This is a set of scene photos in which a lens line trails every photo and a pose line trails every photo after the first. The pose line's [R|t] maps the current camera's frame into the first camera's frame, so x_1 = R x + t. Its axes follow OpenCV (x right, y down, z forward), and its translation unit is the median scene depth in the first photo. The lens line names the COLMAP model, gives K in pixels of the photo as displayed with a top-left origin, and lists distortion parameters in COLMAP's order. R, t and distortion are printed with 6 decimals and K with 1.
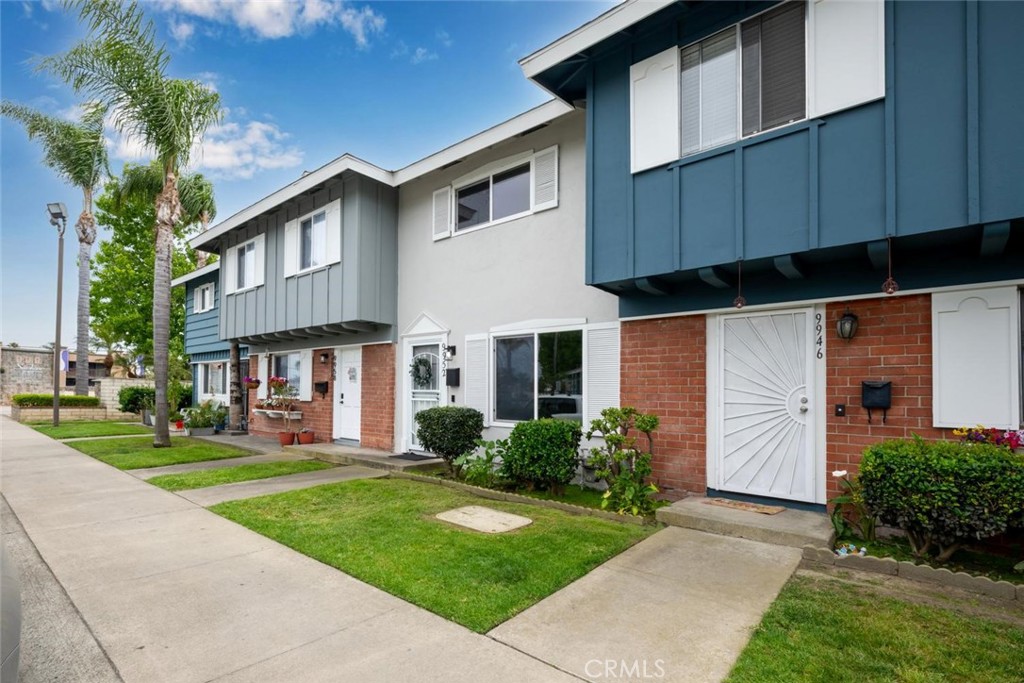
lens RADIAL K [[452.4, 0, 516.2], [0, 452.4, 386.5], [0, 0, 1]] dist [-0.000618, -0.000081]
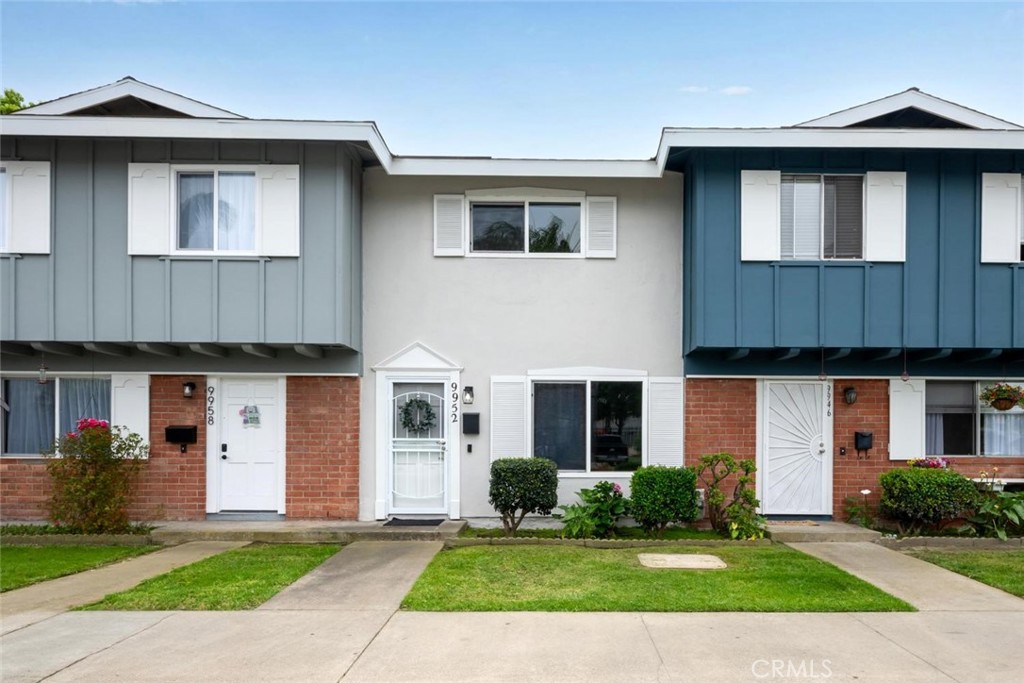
lens RADIAL K [[548.6, 0, 512.0], [0, 548.6, 435.1], [0, 0, 1]] dist [0.002293, 0.000193]
pose [[0.785951, -0.010606, 0.618197, -0.843160], [-0.002510, 0.999790, 0.020344, -0.023187], [-0.618283, -0.017542, 0.785760, 0.159928]]
